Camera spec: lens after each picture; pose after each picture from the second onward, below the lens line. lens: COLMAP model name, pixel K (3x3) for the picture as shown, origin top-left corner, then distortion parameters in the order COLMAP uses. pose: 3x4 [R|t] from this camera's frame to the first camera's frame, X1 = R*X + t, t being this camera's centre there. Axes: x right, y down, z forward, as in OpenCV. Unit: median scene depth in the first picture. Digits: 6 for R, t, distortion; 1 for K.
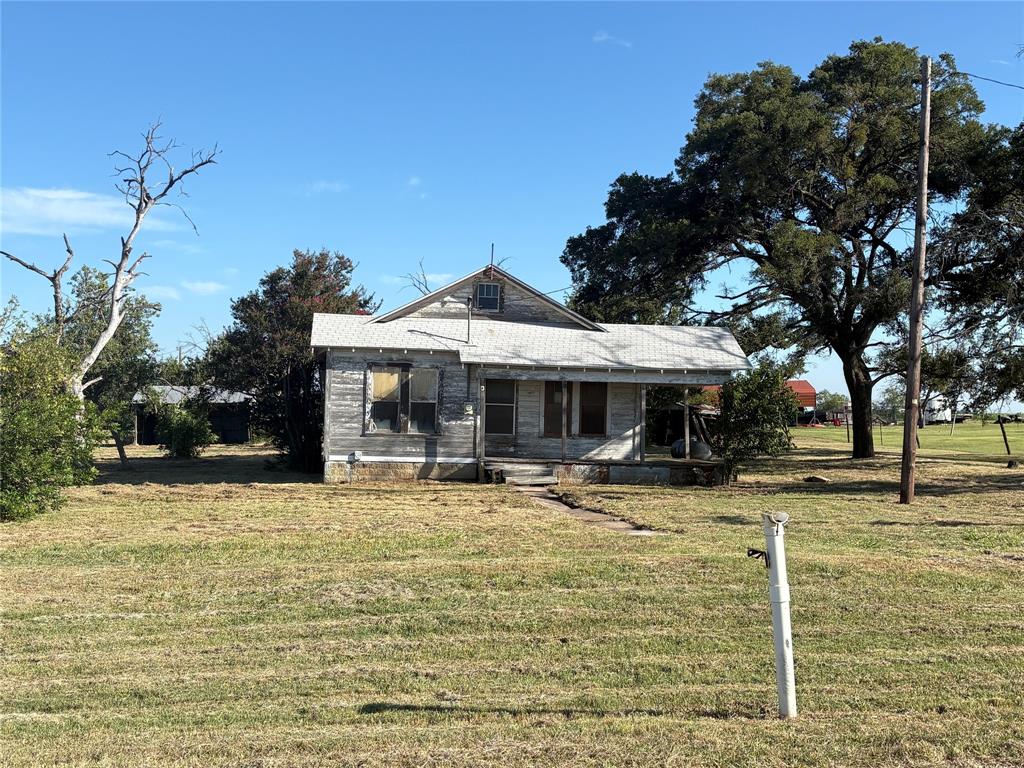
lens RADIAL K [[1285.8, 0, 510.6], [0, 1285.8, 378.1], [0, 0, 1]] dist [0.070234, 0.000000]
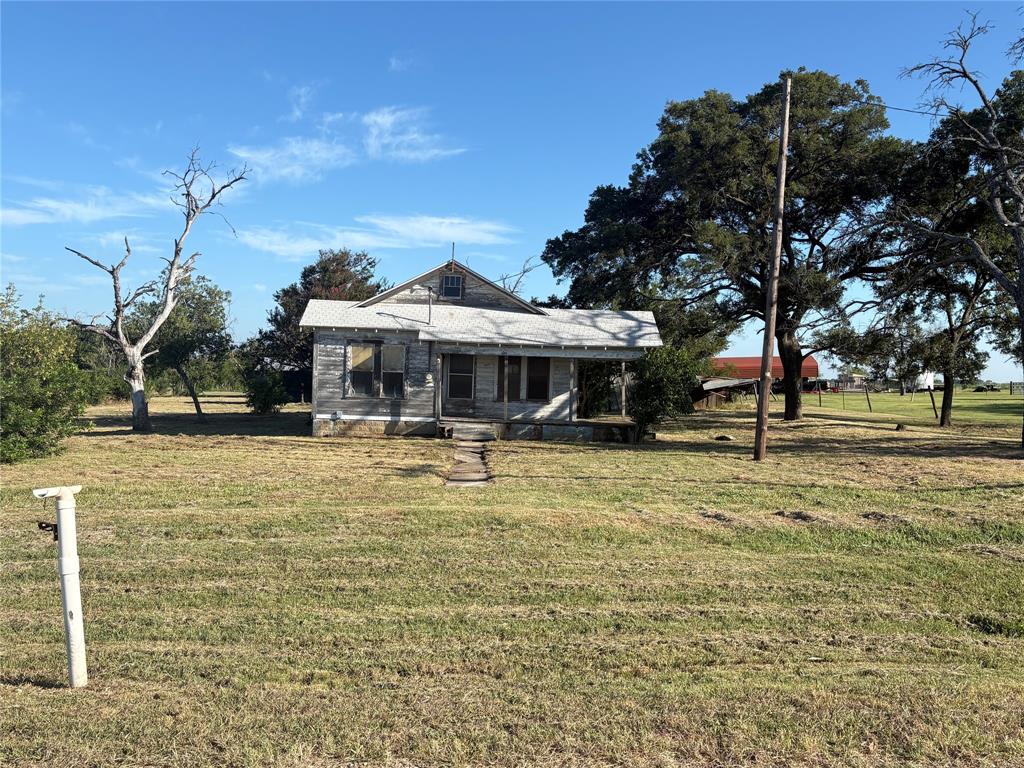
lens RADIAL K [[1001.9, 0, 509.1], [0, 1001.9, 389.4], [0, 0, 1]] dist [0.047052, 0.000000]
pose [[0.995072, 0.008770, -0.098763, 0.130514], [-0.005152, 0.999308, 0.036826, -0.000503], [0.099017, -0.036136, 0.994429, 0.053019]]
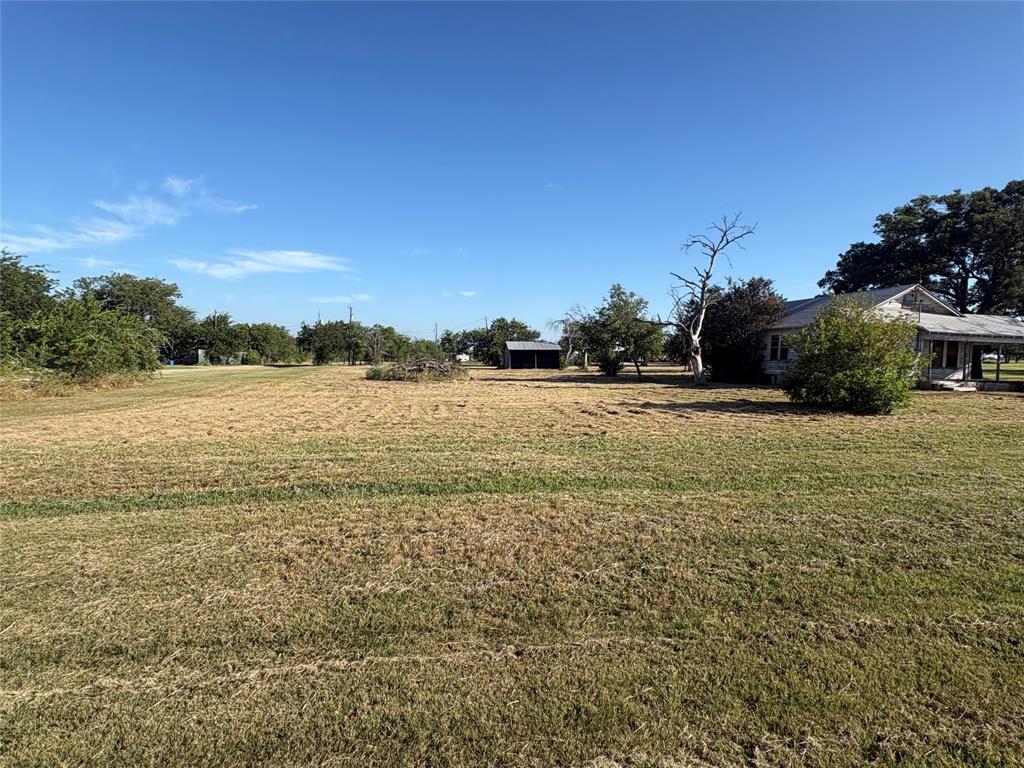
lens RADIAL K [[571.3, 0, 511.5], [0, 571.3, 385.3], [0, 0, 1]] dist [-0.000366, 0.000346]
pose [[0.999617, 0.010250, 0.025706, -0.672252], [-0.012268, 0.996751, 0.079604, 0.007762], [-0.024807, -0.079888, 0.996495, 0.091198]]
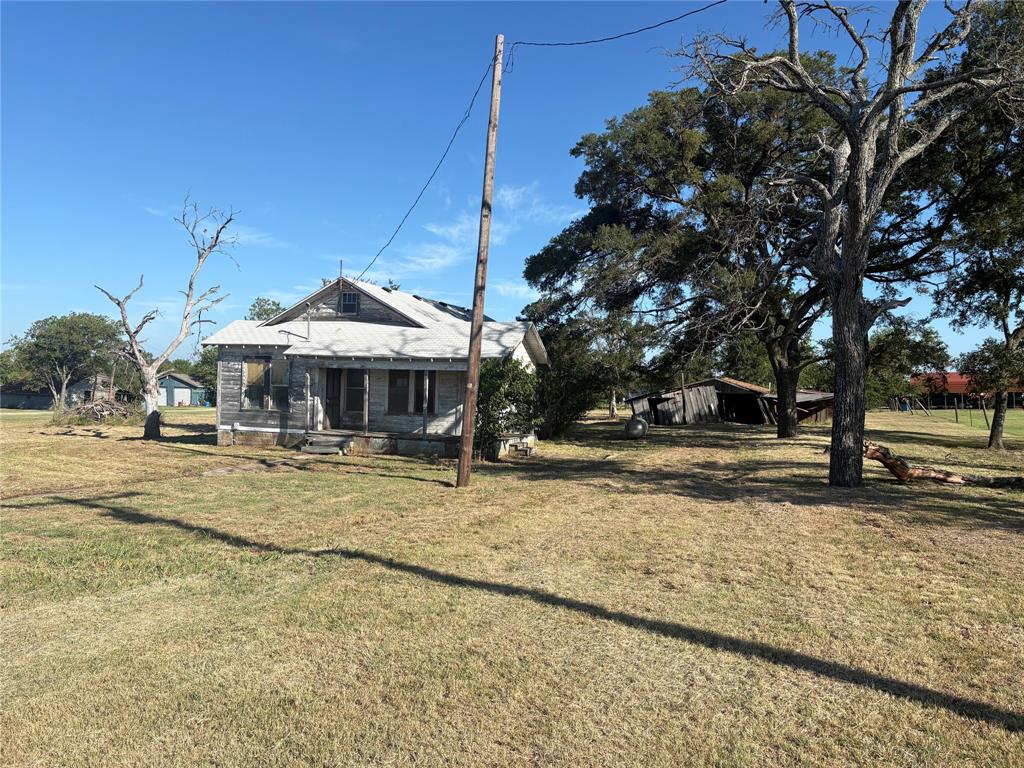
lens RADIAL K [[784.7, 0, 518.6], [0, 784.7, 382.3], [0, 0, 1]] dist [0.030437, 0.007736]
pose [[0.895979, -0.000237, -0.444096, 0.472024], [0.005203, 0.999937, 0.009963, 0.007913], [0.444065, -0.011237, 0.895924, 0.375251]]
